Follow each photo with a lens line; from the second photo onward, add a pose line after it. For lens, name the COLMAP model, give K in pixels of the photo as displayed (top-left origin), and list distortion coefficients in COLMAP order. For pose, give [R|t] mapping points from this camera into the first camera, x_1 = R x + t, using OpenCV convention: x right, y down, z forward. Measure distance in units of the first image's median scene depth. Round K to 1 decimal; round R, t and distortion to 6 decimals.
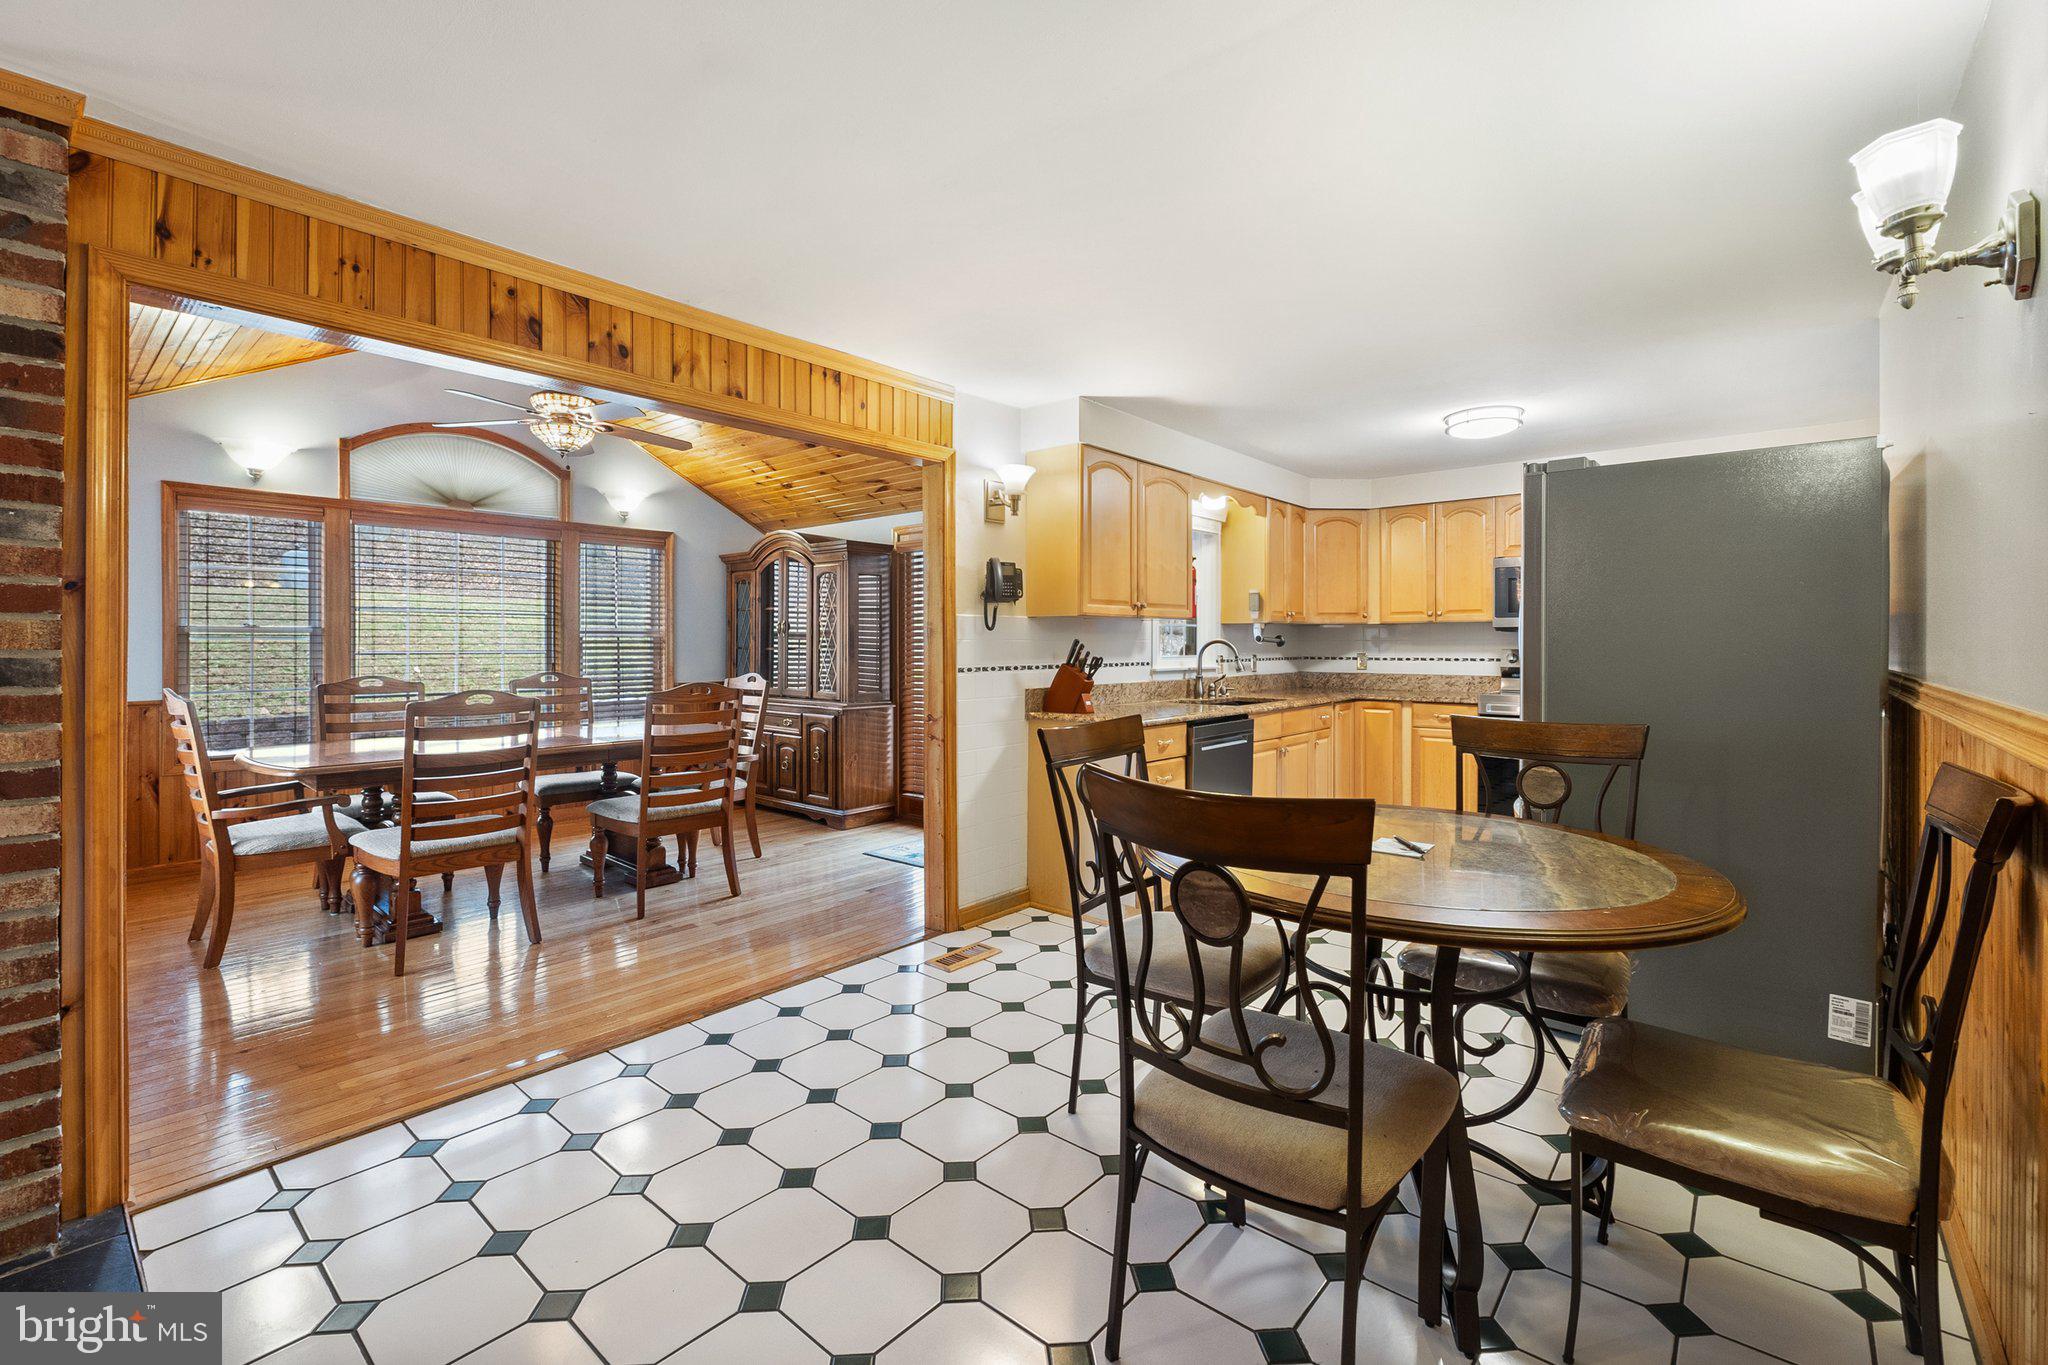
lens RADIAL K [[885.8, 0, 1017.4], [0, 885.8, 645.0], [0, 0, 1]] dist [0.000501, 0.000297]
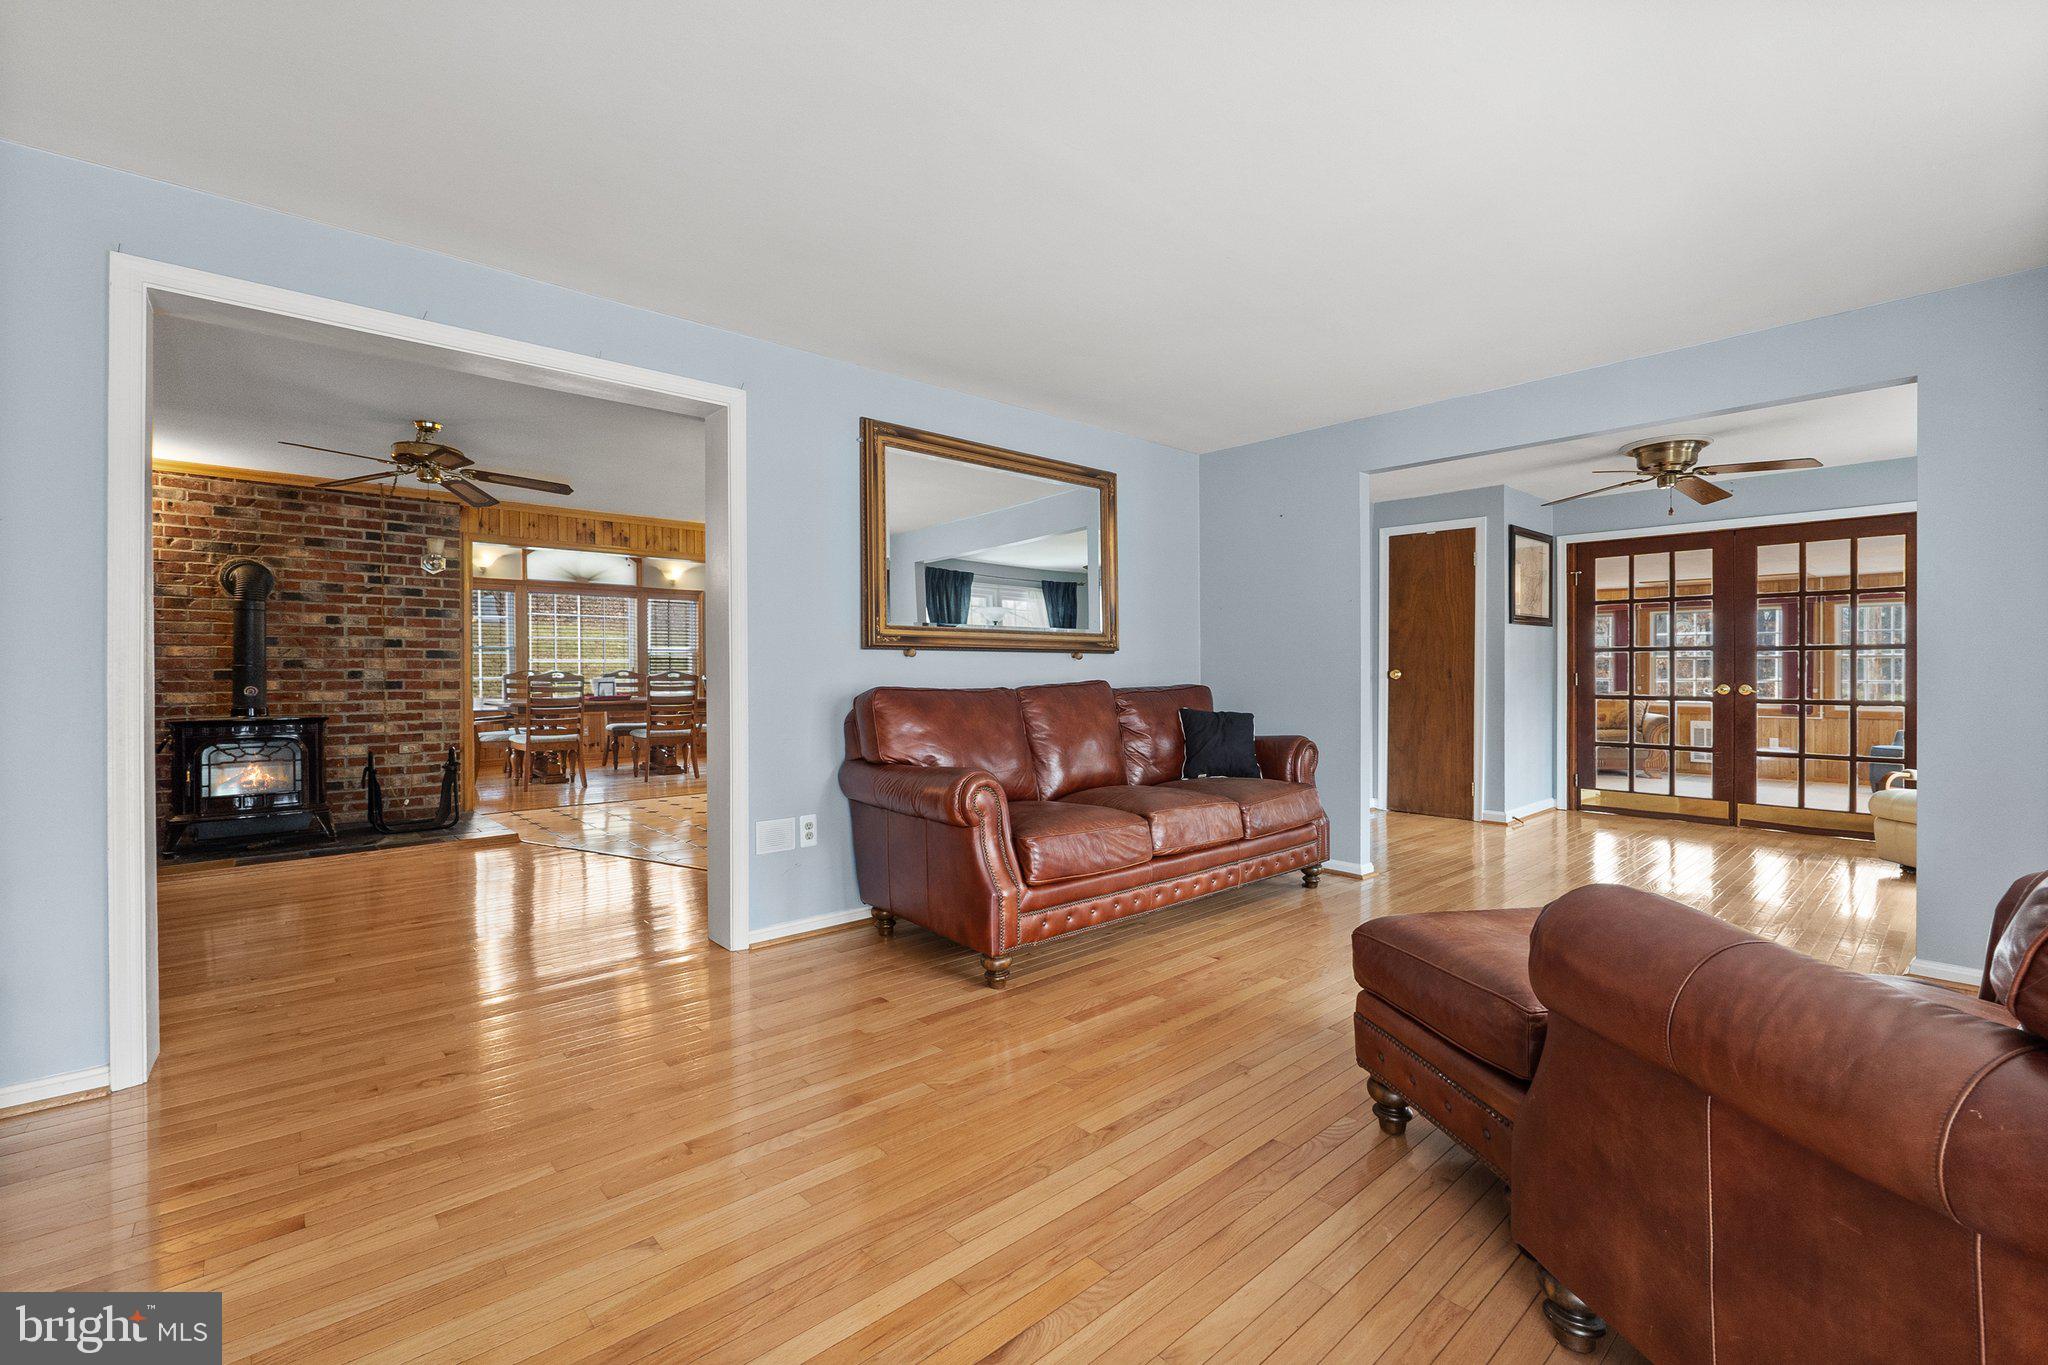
lens RADIAL K [[877.8, 0, 1024.0], [0, 877.8, 682.5], [0, 0, 1]] dist [0.000846, 0.000110]
pose [[0.992563, 0.001293, -0.121725, 0.546912], [0.000093, 0.999935, 0.011387, 0.034620], [0.121732, -0.011314, 0.992499, -0.758552]]
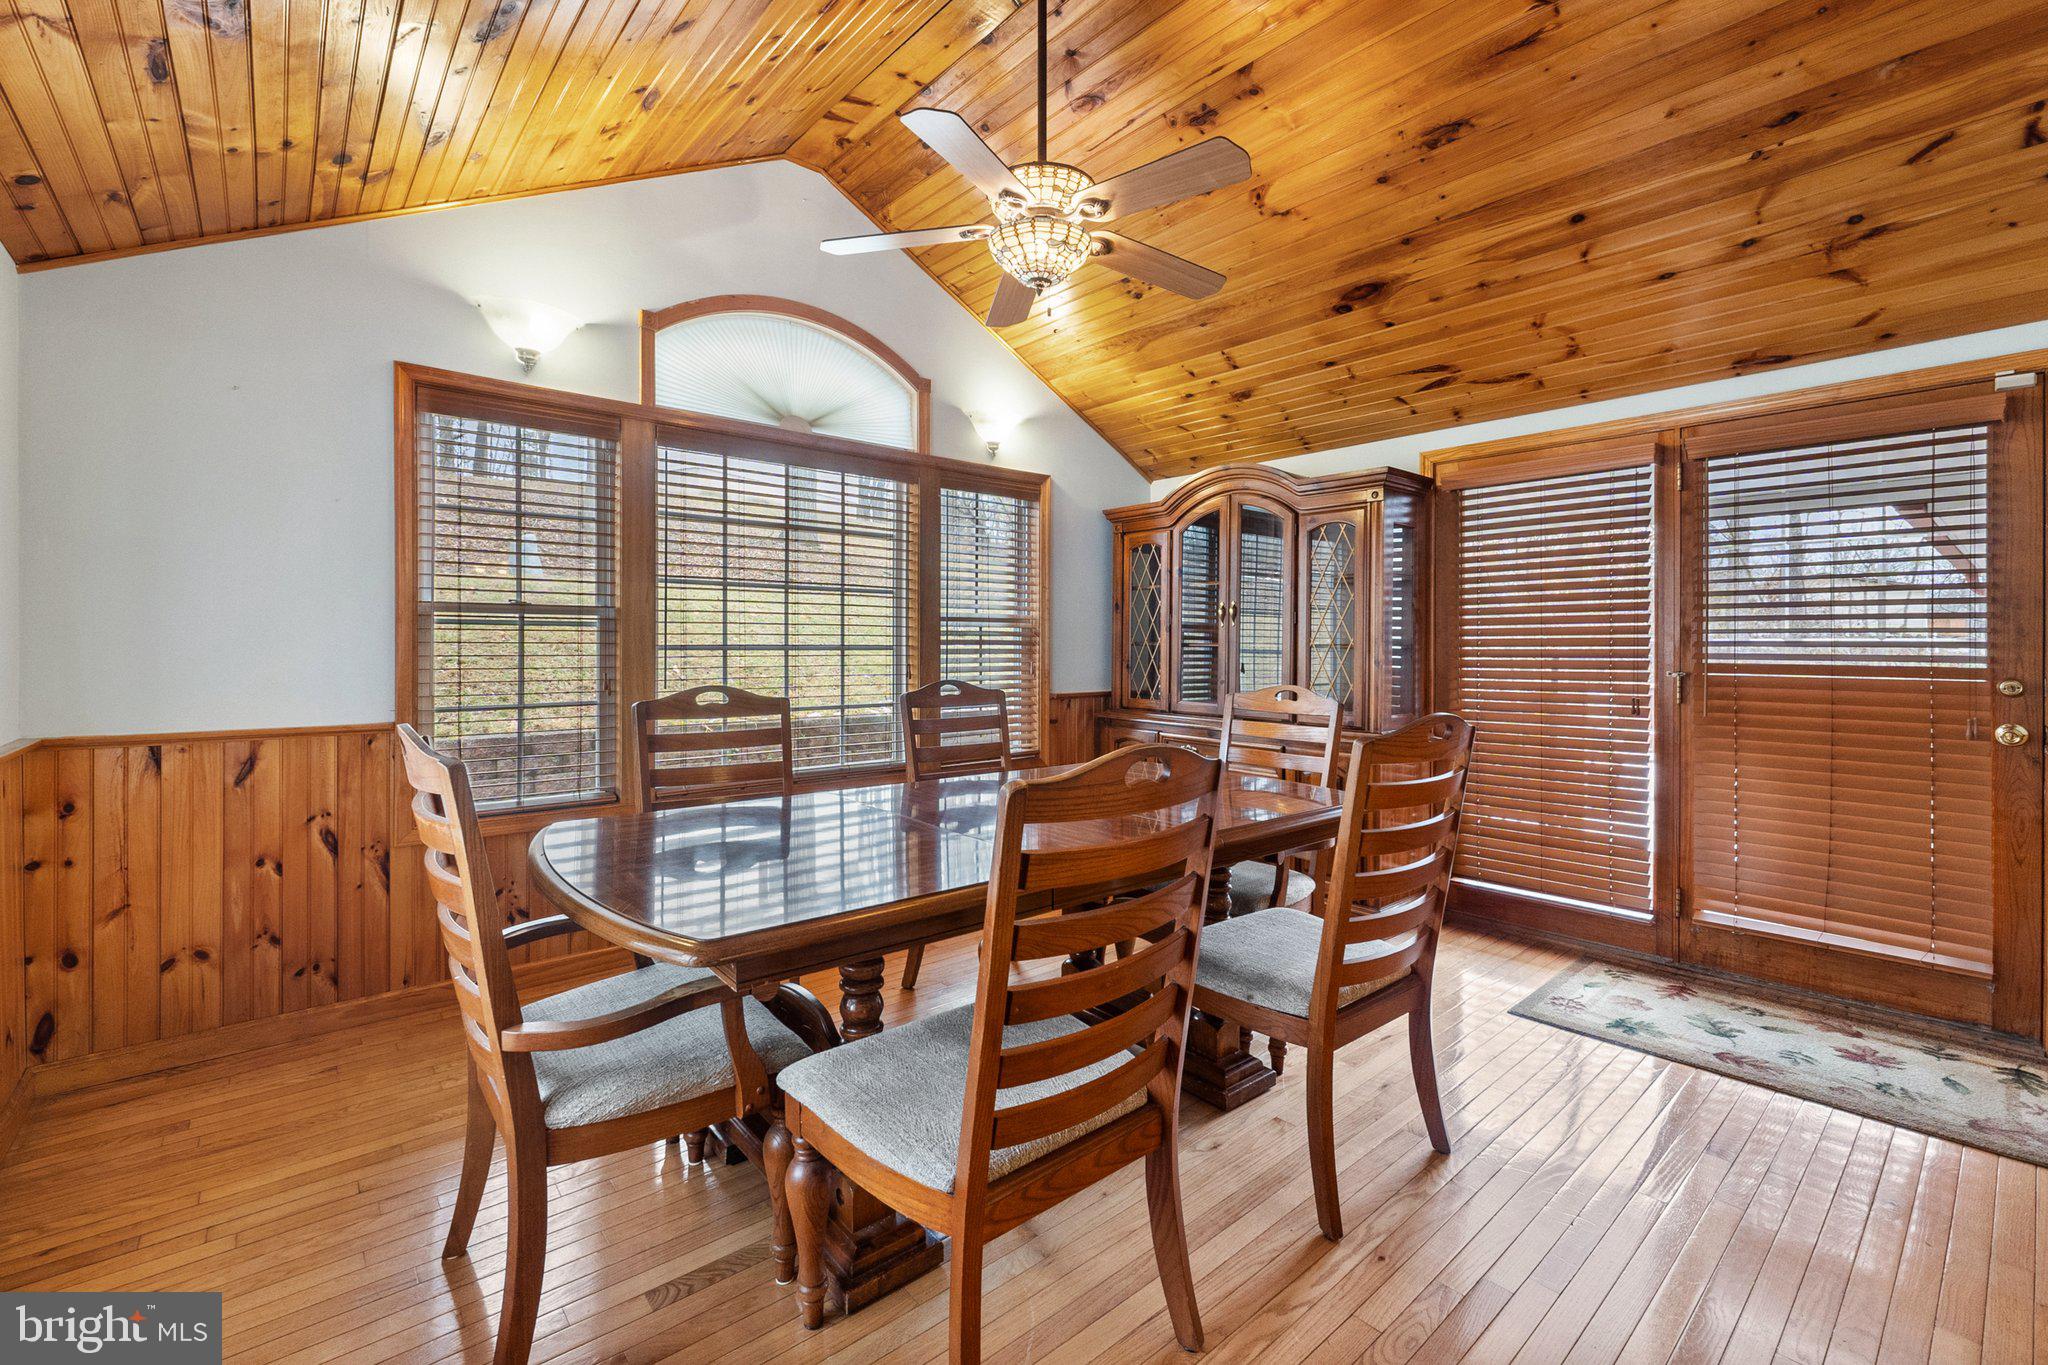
lens RADIAL K [[876.0, 0, 1027.4], [0, 876.0, 646.3], [0, 0, 1]] dist [-0.003812, -0.000282]
pose [[0.990189, 0.003859, -0.139682, -0.402303], [-0.003472, 0.999989, 0.003015, 0.005200], [0.139692, -0.002500, 0.990192, 0.416388]]
